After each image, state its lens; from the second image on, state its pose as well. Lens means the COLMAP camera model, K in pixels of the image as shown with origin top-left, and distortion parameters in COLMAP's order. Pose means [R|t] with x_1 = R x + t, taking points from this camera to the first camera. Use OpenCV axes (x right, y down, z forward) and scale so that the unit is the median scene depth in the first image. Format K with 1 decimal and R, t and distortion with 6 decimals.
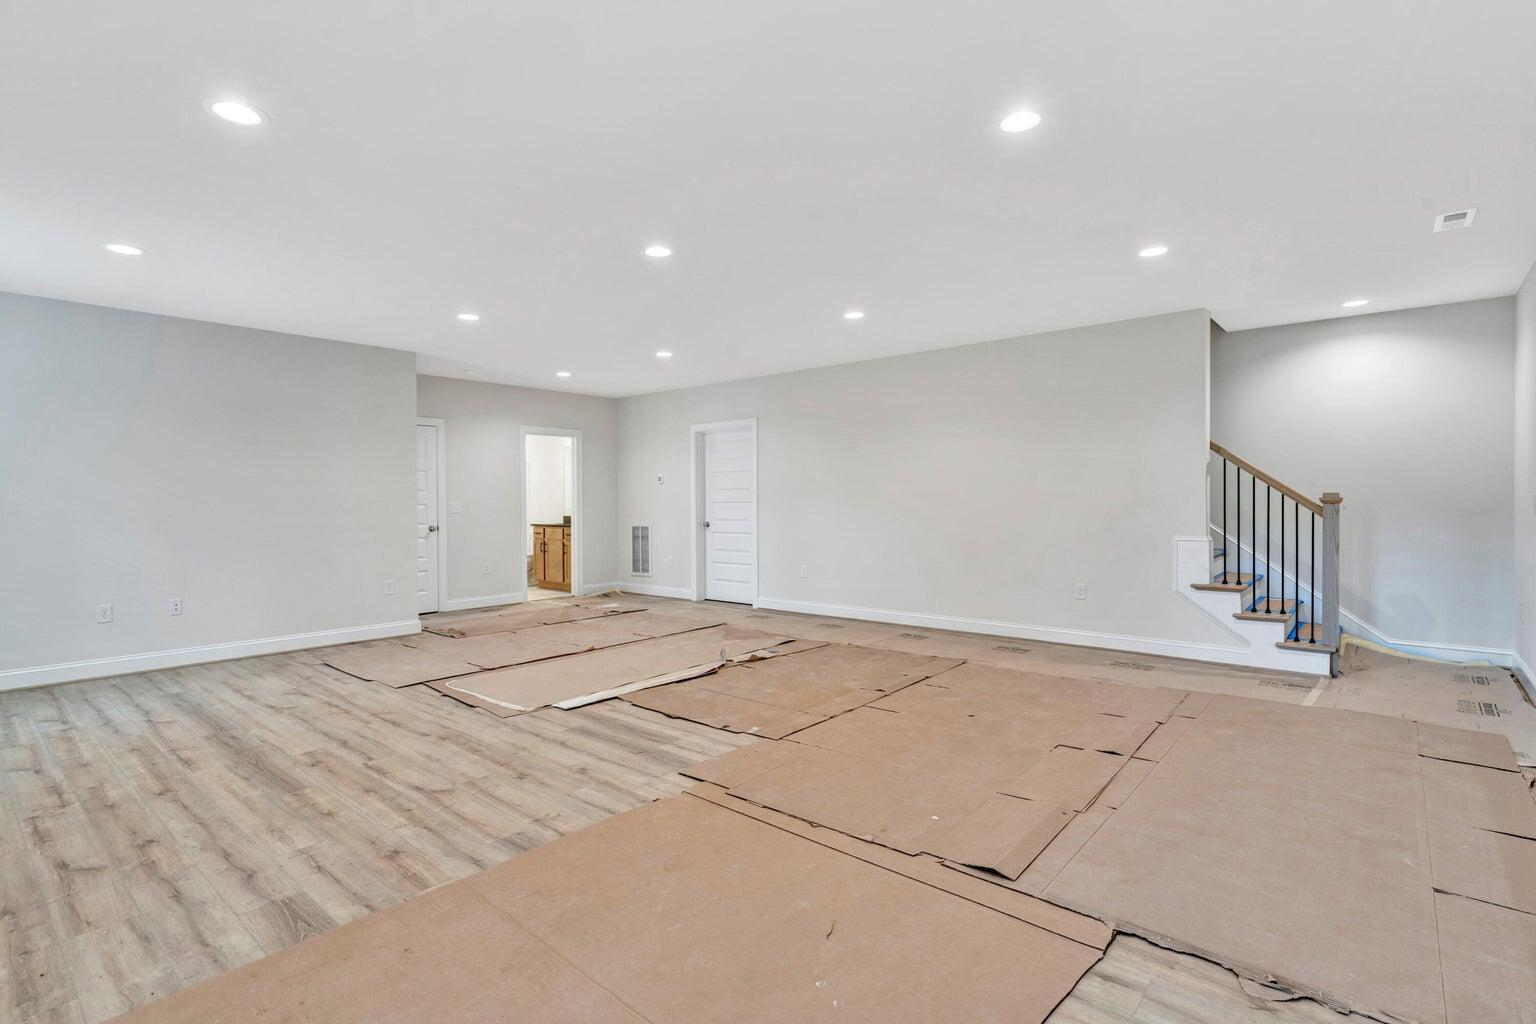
lens RADIAL K [[731.0, 0, 763.4], [0, 731.0, 508.7], [0, 0, 1]] dist [0.003026, -0.000082]
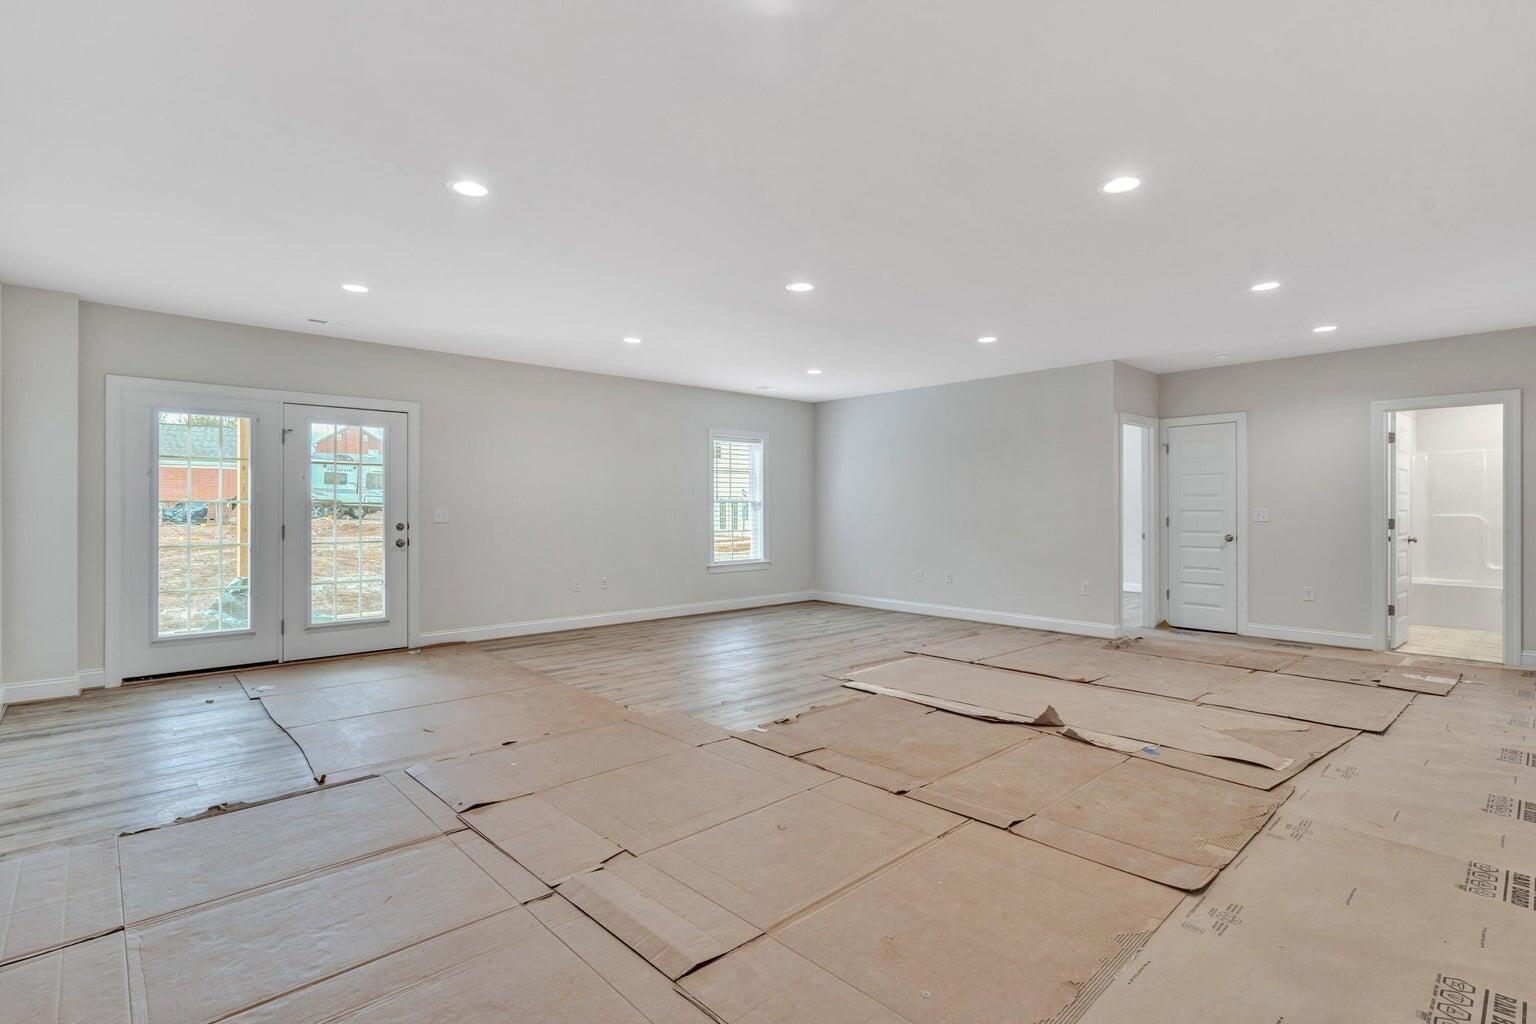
lens RADIAL K [[731.0, 0, 763.4], [0, 731.0, 508.7], [0, 0, 1]] dist [0.003026, -0.000082]
pose [[-0.118048, 0.008060, -0.992975, 0.492983], [-0.008851, 0.999919, 0.009169, -0.011992], [0.992968, 0.009871, -0.117967, 0.539882]]
